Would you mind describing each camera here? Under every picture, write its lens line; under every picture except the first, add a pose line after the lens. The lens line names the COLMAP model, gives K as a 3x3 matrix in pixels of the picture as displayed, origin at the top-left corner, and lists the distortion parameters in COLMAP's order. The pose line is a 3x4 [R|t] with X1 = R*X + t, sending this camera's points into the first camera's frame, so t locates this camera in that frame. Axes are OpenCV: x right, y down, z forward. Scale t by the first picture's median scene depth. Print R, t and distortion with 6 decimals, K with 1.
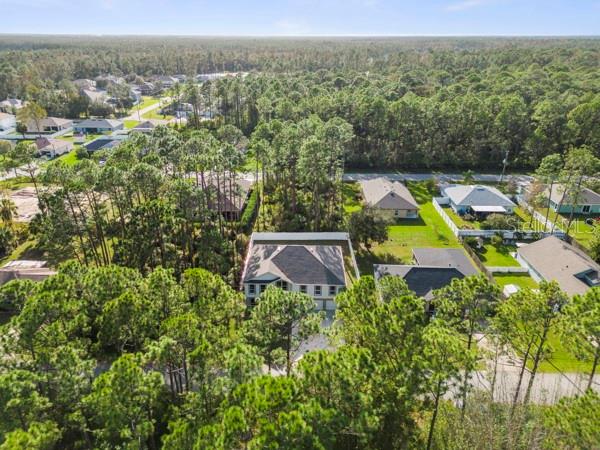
lens RADIAL K [[414.2, 0, 296.2], [0, 414.2, 224.9], [0, 0, 1]] dist [0.032566, -0.001990]
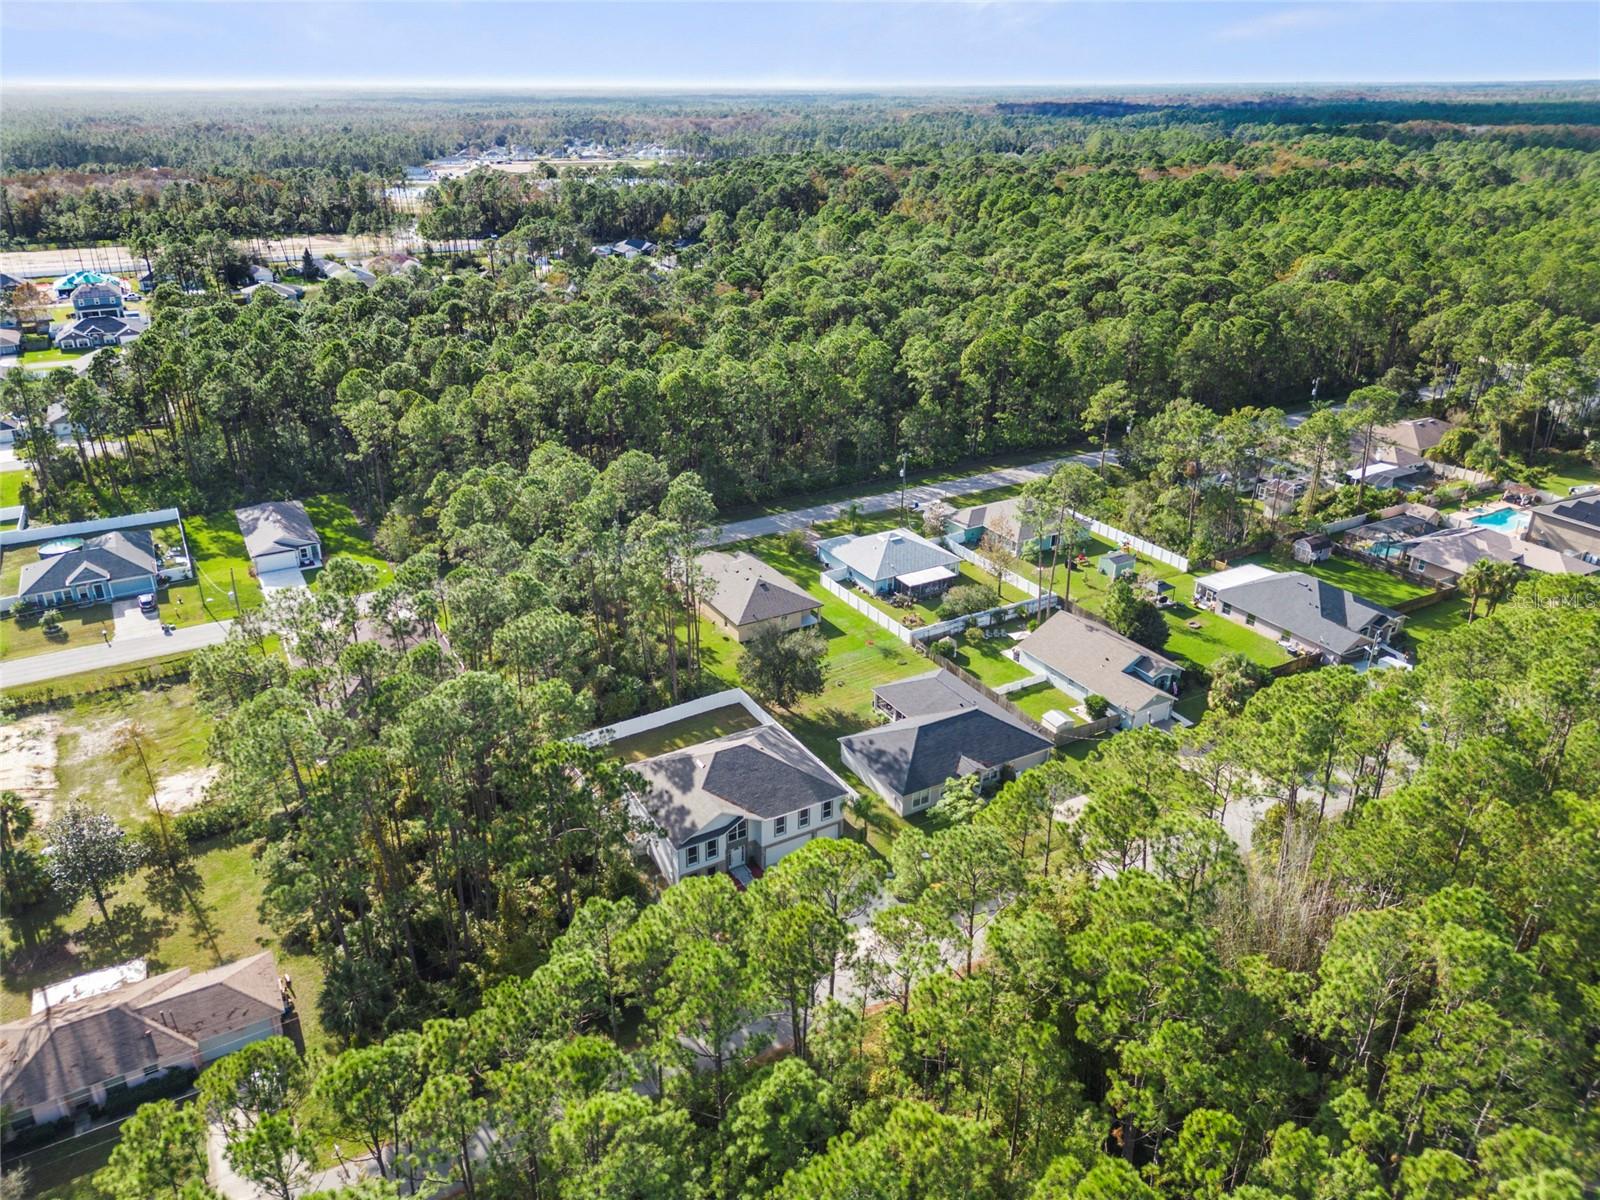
lens RADIAL K [[1104.6, 0, 790.0], [0, 1104.6, 599.7], [0, 0, 1]] dist [0.032566, -0.001990]
pose [[0.857353, -0.208483, 0.470618, -0.415346], [0.207206, 0.976738, 0.055215, -0.142779], [-0.471181, 0.050176, 0.880608, -0.179828]]
